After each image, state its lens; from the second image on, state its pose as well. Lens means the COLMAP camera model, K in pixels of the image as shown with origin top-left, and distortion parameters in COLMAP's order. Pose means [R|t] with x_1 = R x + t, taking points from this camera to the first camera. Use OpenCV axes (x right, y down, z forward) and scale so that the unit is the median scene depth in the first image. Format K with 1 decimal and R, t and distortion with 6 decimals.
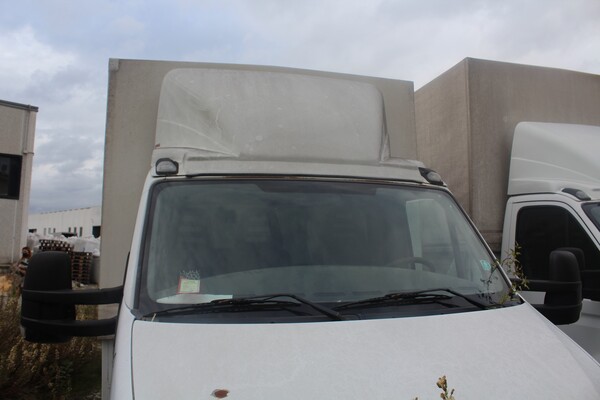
lens RADIAL K [[498.4, 0, 296.9], [0, 498.4, 197.8], [0, 0, 1]] dist [-0.167608, 0.143316]
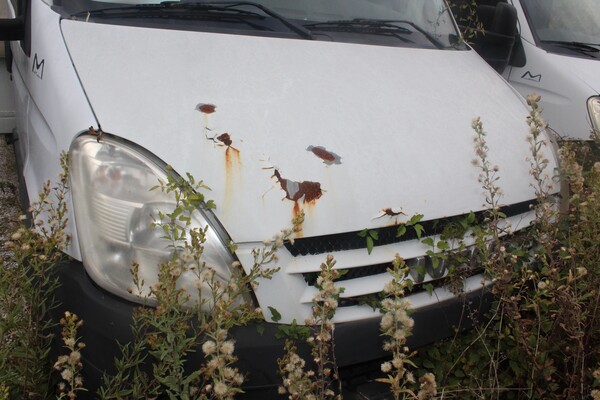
lens RADIAL K [[498.4, 0, 296.9], [0, 498.4, 197.8], [0, 0, 1]] dist [-0.167608, 0.143316]
pose [[0.956164, 0.001614, 0.292828, -0.185922], [-0.142325, 0.876491, 0.459898, 0.094004], [-0.255919, -0.481415, 0.838299, 0.134371]]
